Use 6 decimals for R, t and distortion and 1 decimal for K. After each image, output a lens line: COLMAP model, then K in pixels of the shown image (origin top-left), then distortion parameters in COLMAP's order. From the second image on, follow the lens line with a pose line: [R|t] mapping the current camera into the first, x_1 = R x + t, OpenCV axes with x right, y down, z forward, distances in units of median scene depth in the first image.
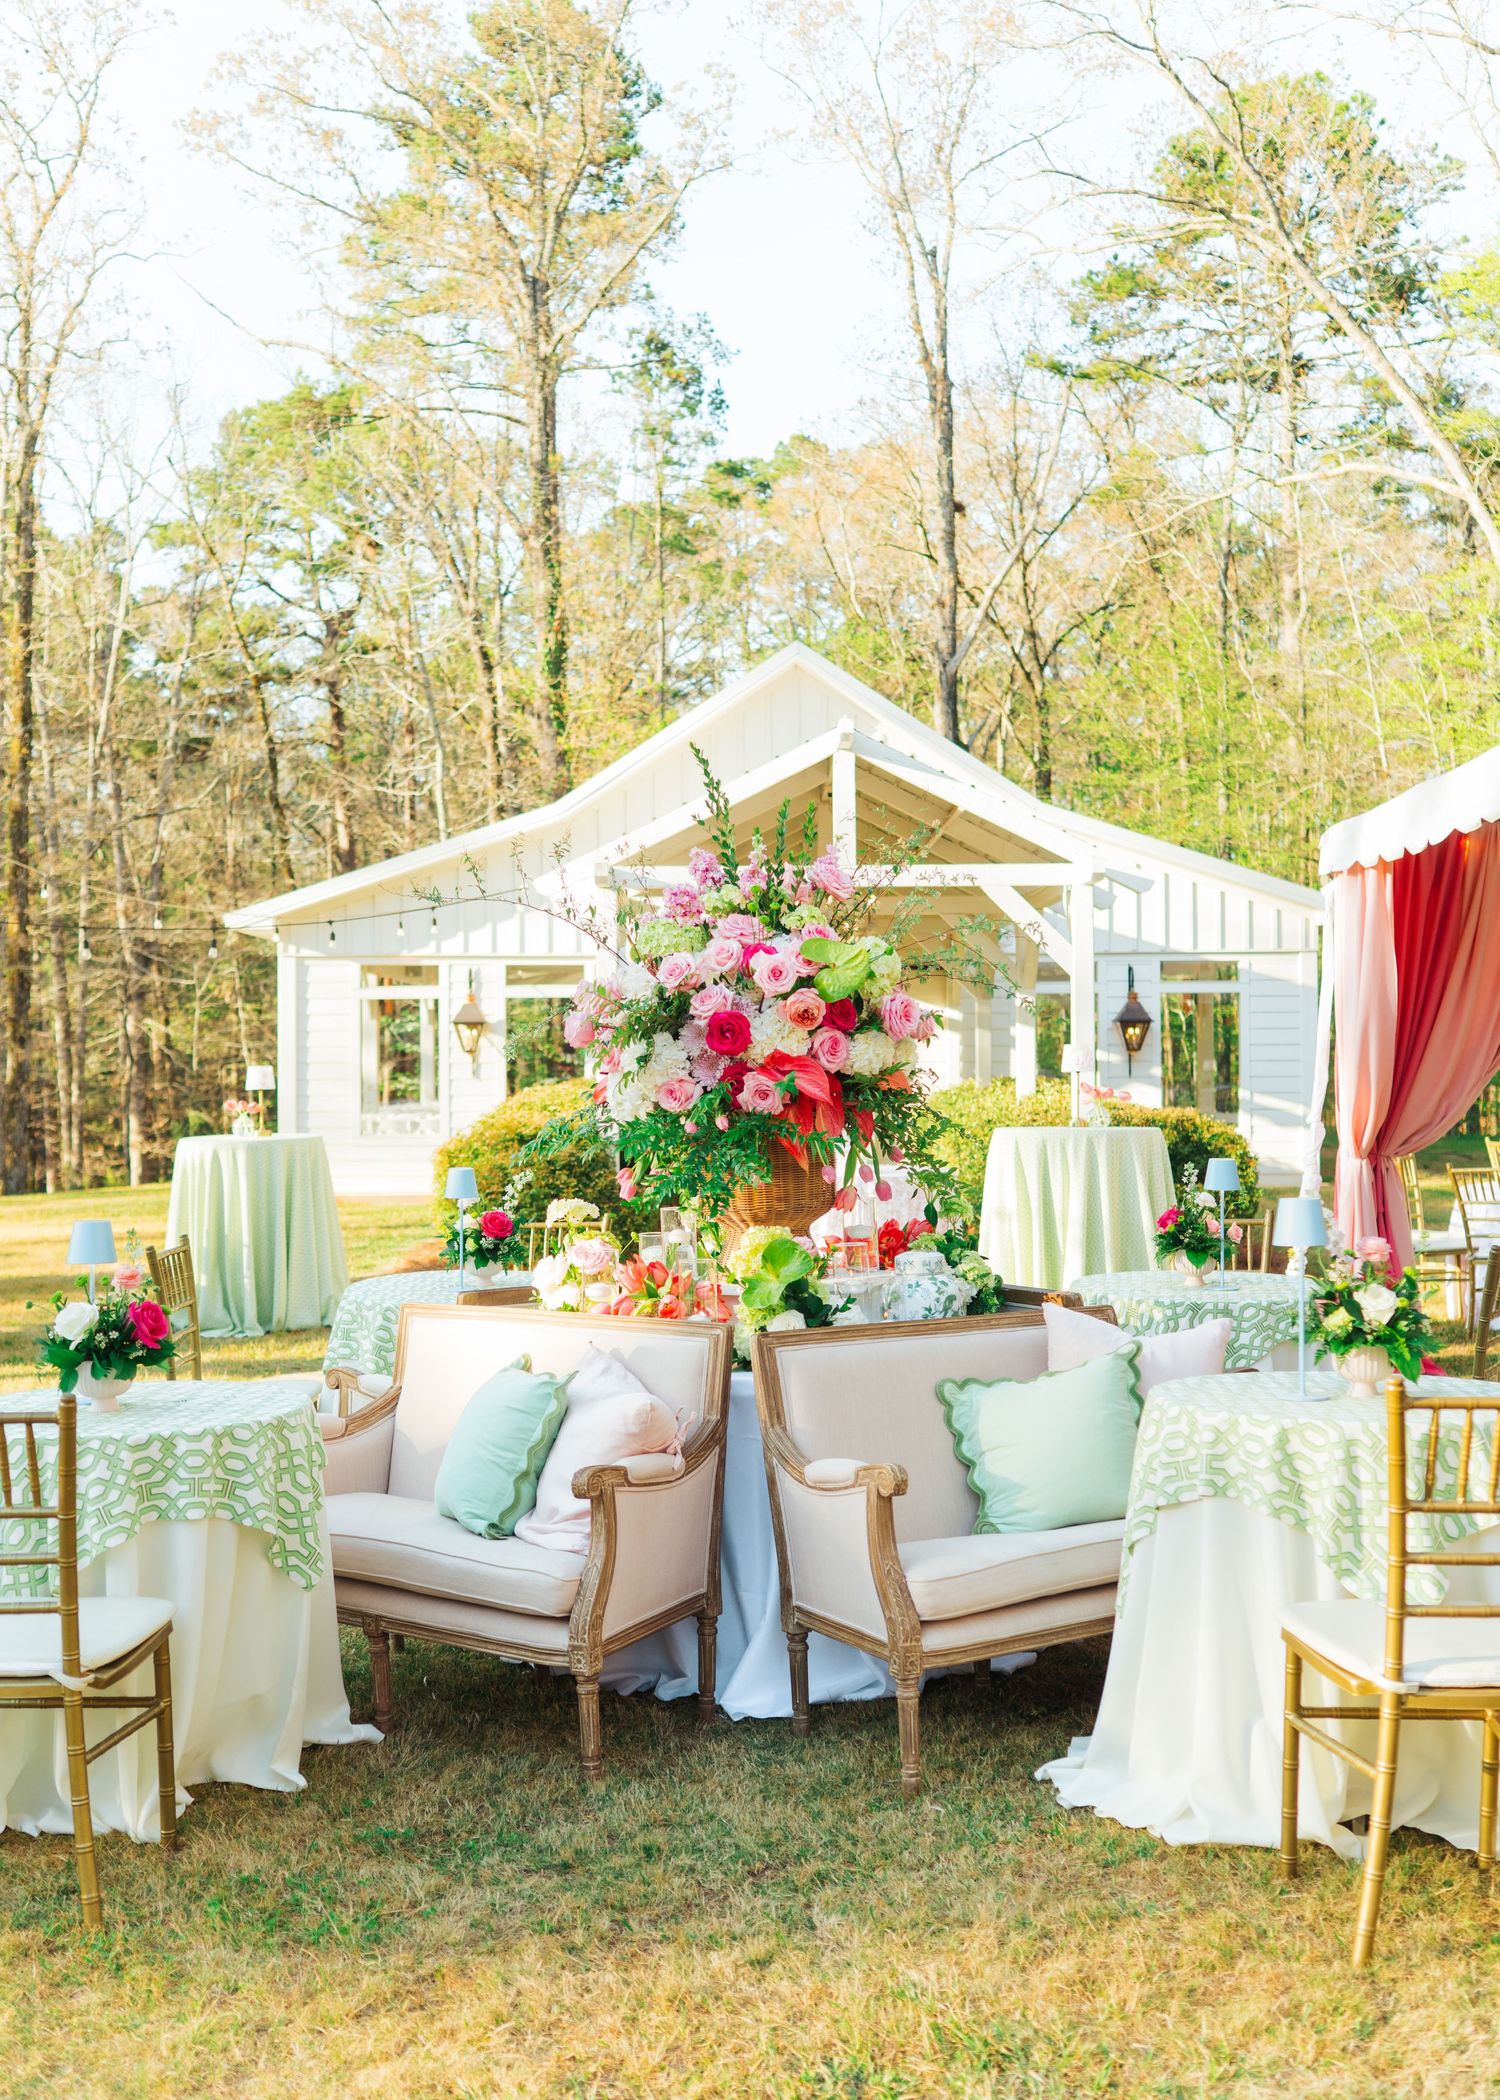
lens RADIAL K [[2246.6, 0, 749.8], [0, 2246.6, 1008.5], [0, 0, 1]] dist [-0.016024, 0.026939]
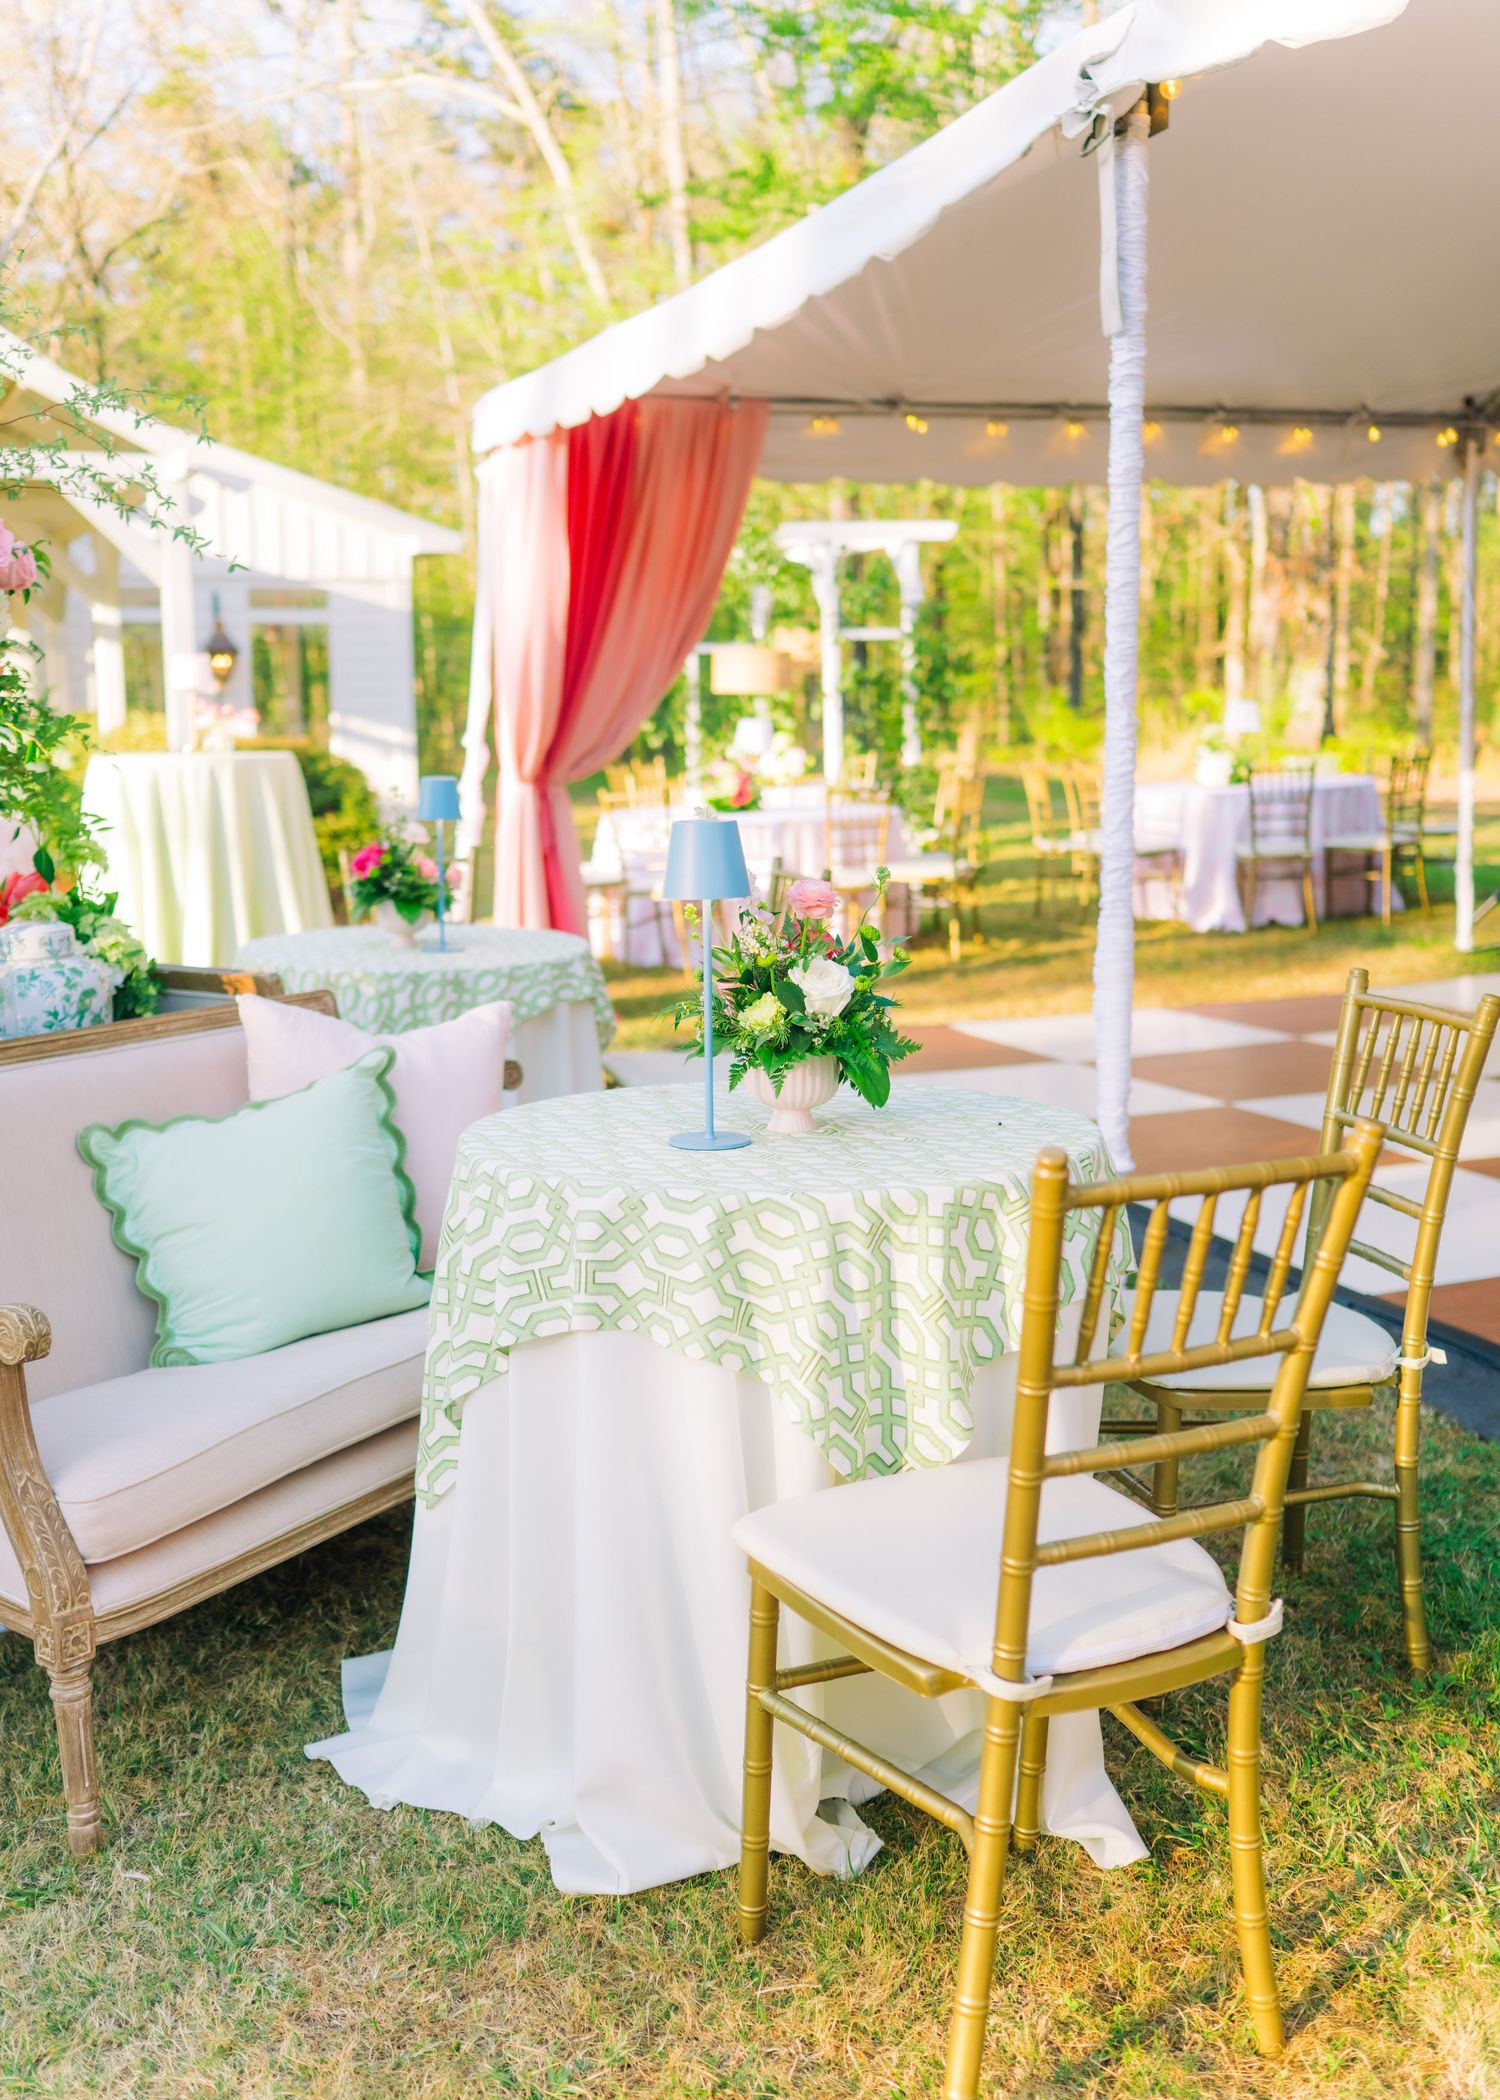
lens RADIAL K [[2153.7, 0, 750.0], [0, 2153.7, 1050.0], [0, 0, 1]] dist [-0.025793, 0.048534]
pose [[0.914826, -0.067517, 0.398164, 0.017548], [-0.006010, 0.983540, 0.180589, 0.033940], [-0.403803, -0.167601, 0.899363, 0.385602]]
